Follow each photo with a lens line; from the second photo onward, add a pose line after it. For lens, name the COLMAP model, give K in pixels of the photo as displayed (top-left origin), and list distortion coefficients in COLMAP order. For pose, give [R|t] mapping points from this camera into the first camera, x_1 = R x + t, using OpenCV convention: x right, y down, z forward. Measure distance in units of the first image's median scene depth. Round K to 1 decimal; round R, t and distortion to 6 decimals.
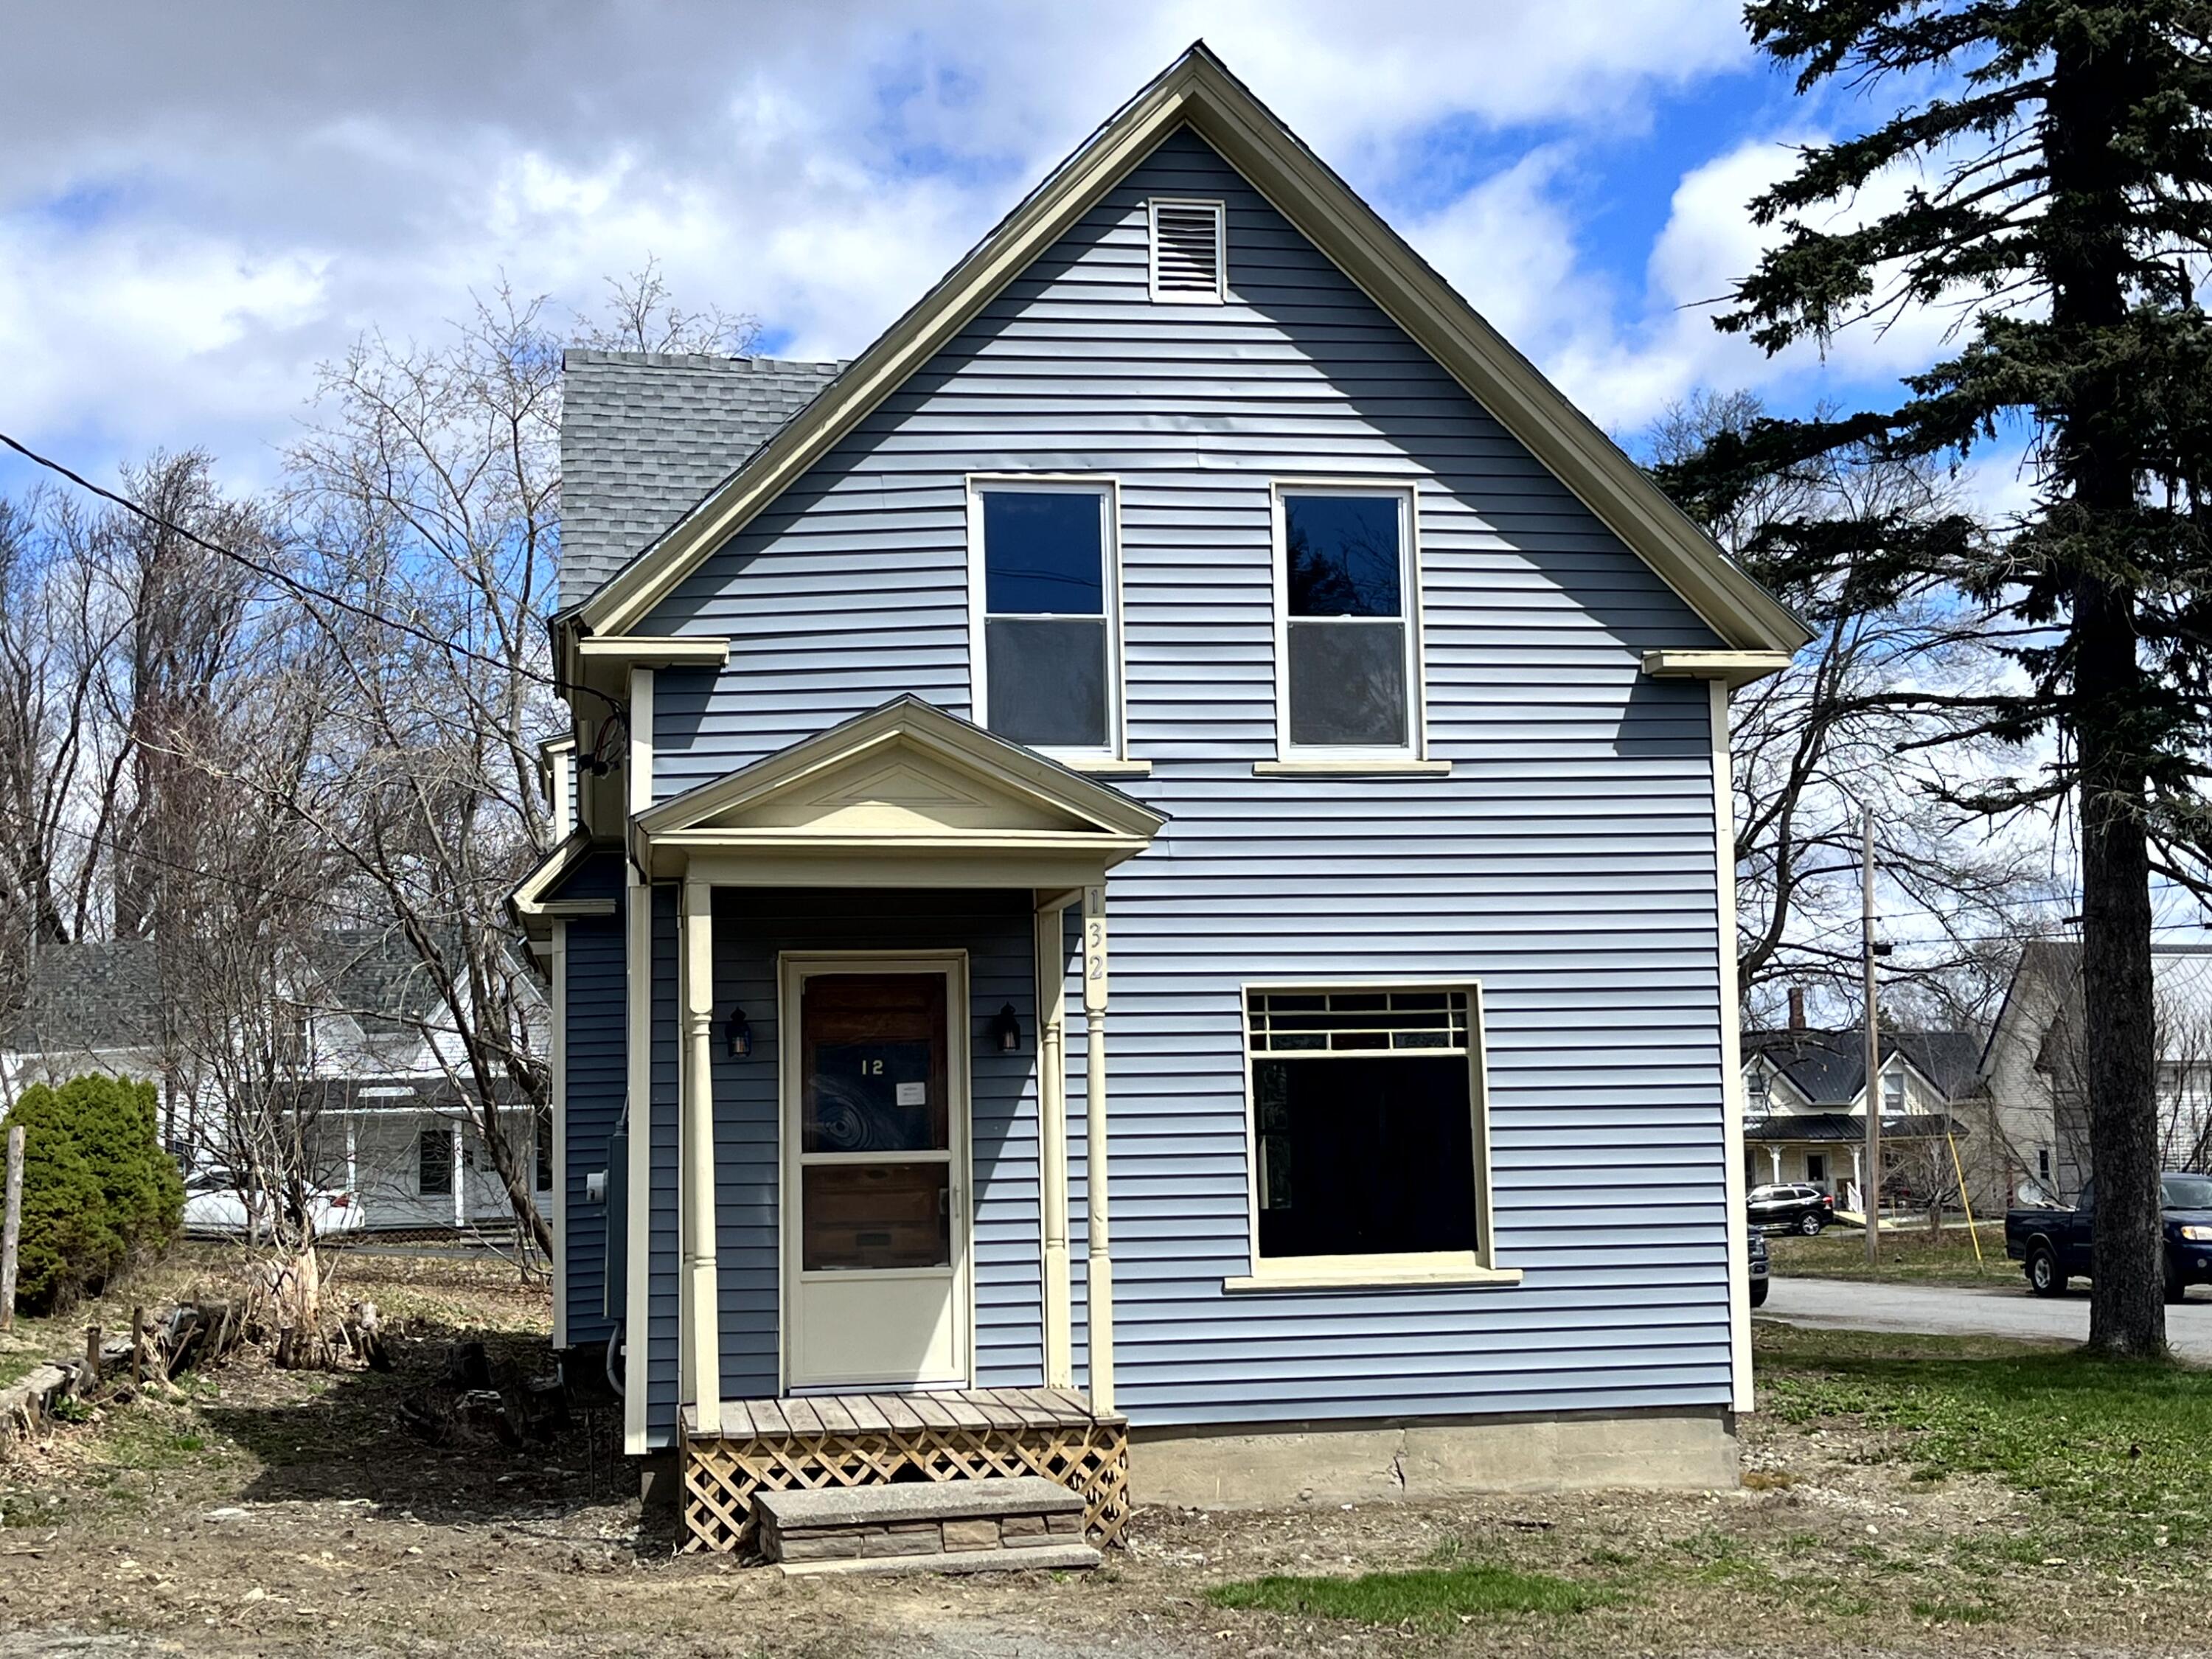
lens RADIAL K [[2934.0, 0, 1107.2], [0, 2934.0, 837.0], [0, 0, 1]] dist [0.089839, 0.000000]
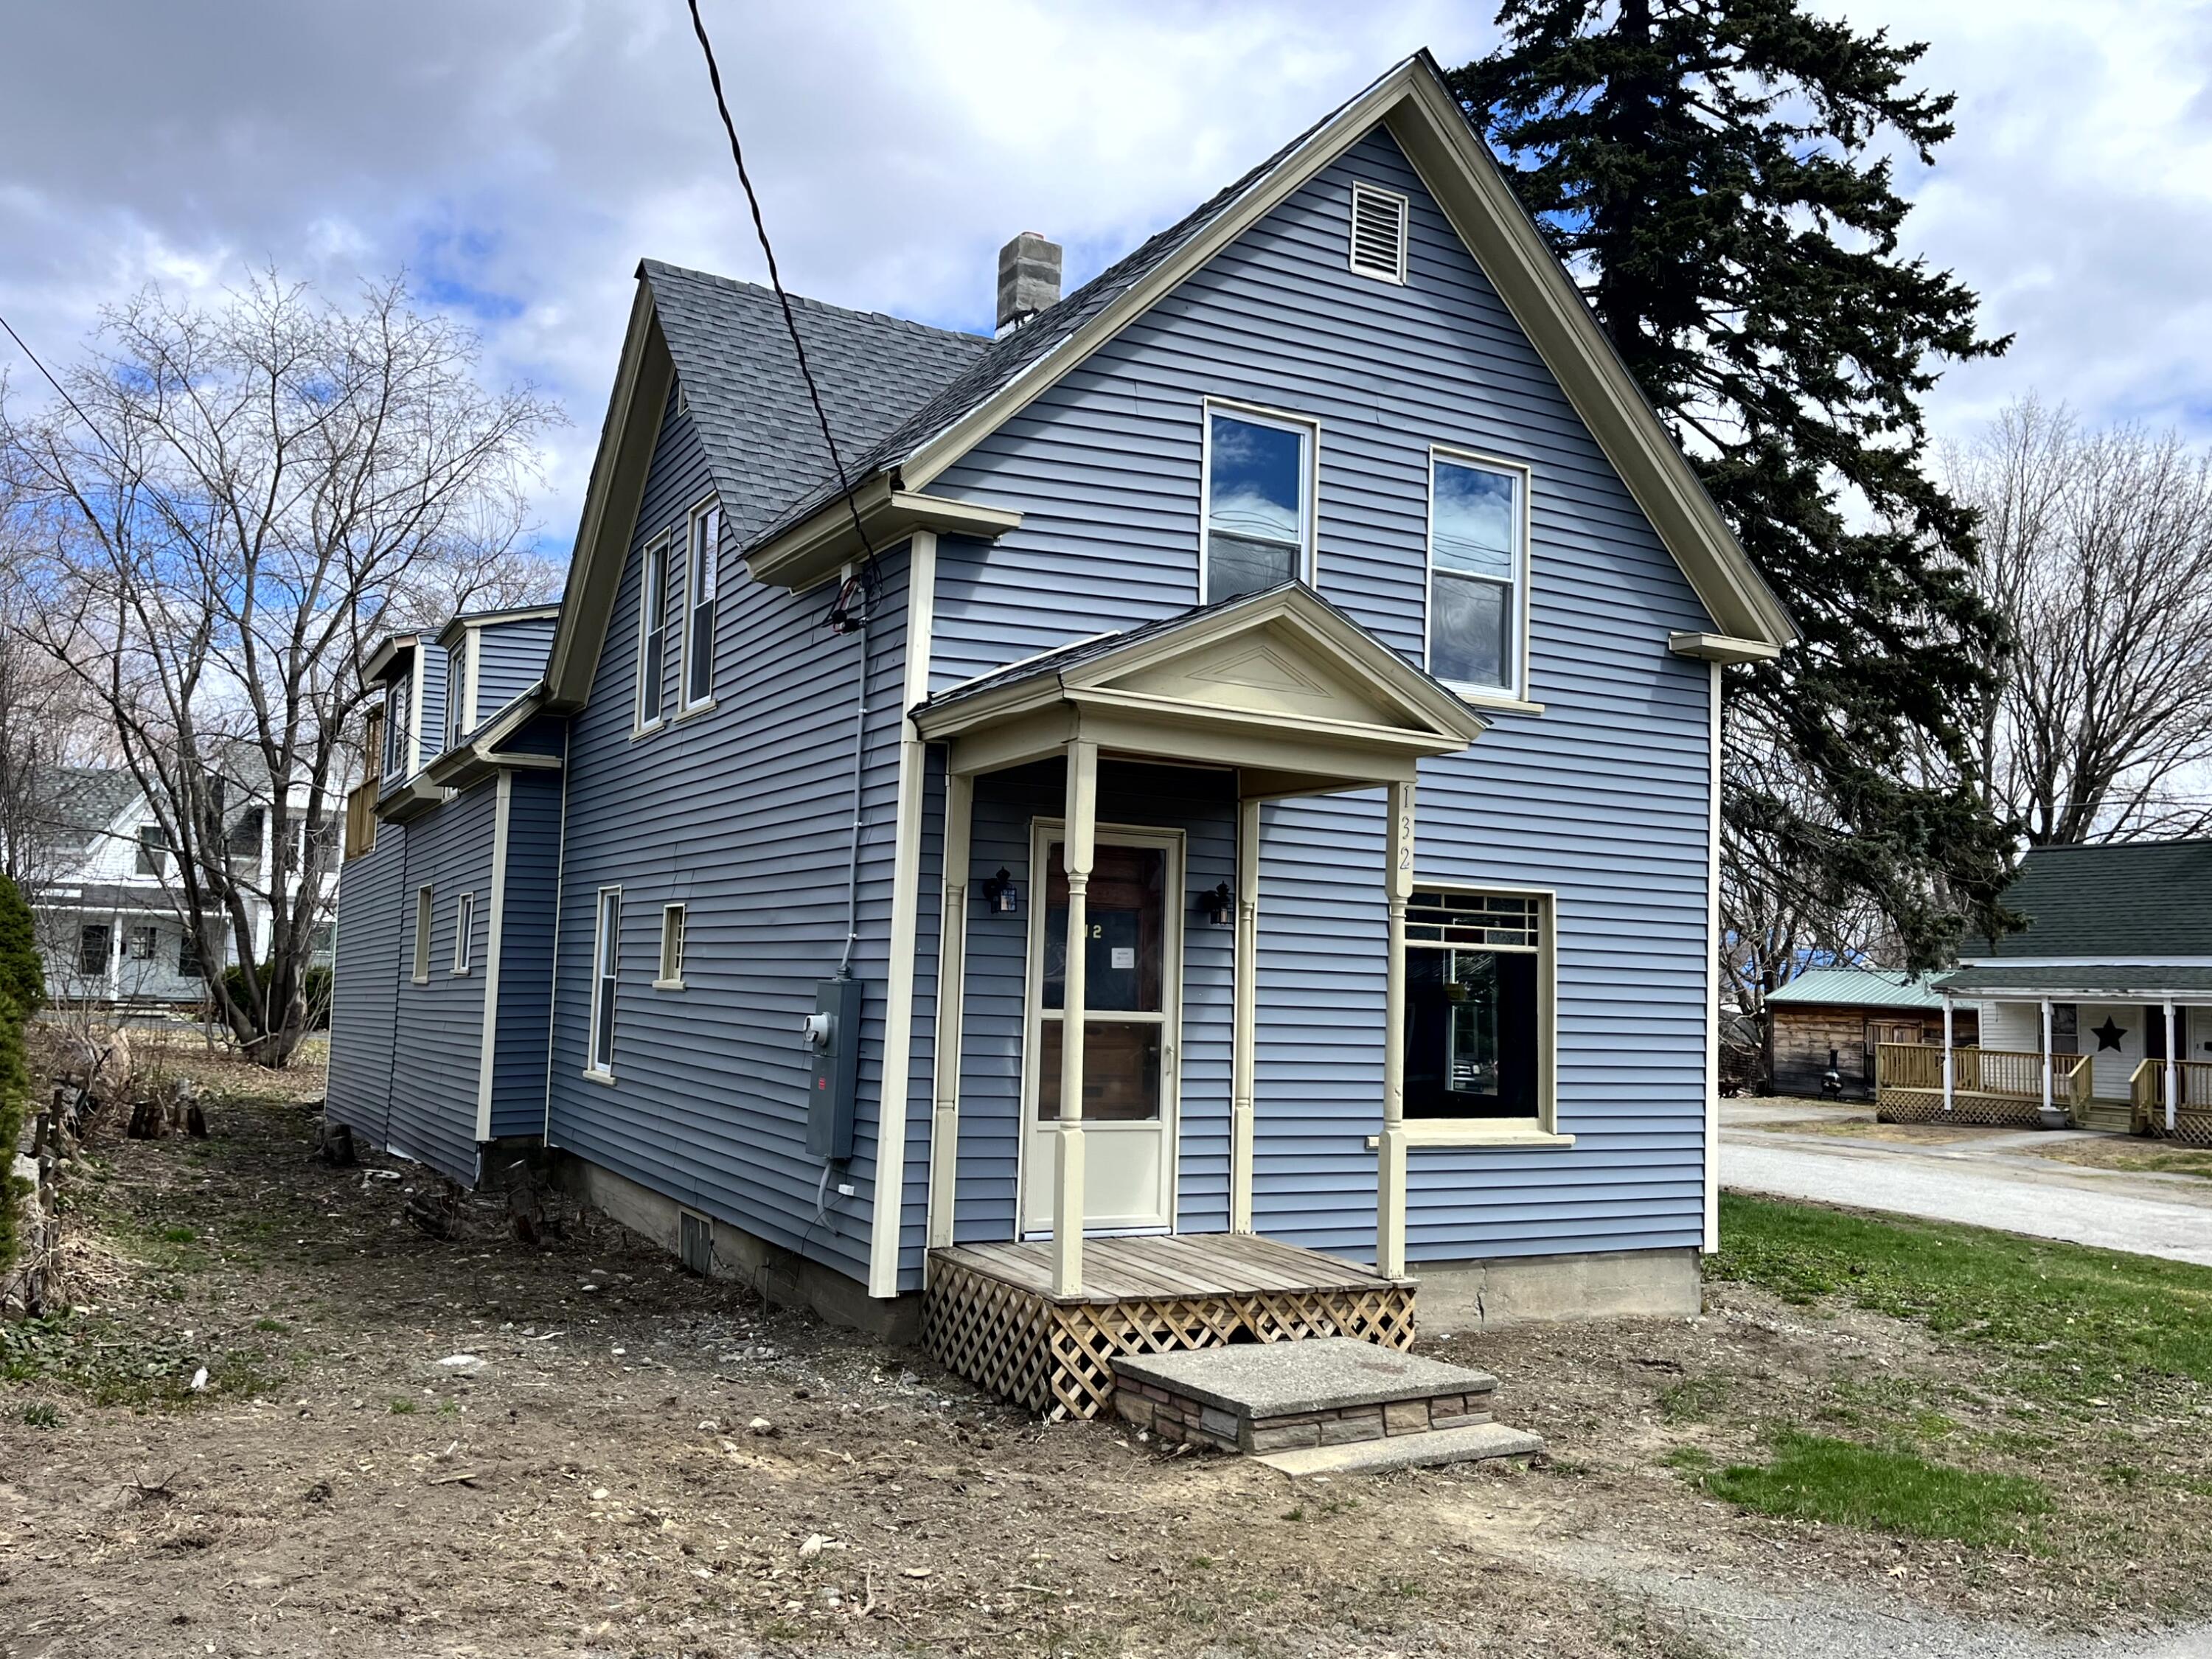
lens RADIAL K [[1821.9, 0, 1102.7], [0, 1821.9, 819.6], [0, 0, 1]] dist [0.046178, -0.004317]
pose [[0.943479, 0.084684, 0.320430, -0.296649], [-0.091271, 0.995811, 0.005565, 0.034153], [-0.318617, -0.034496, 0.947256, 0.374979]]
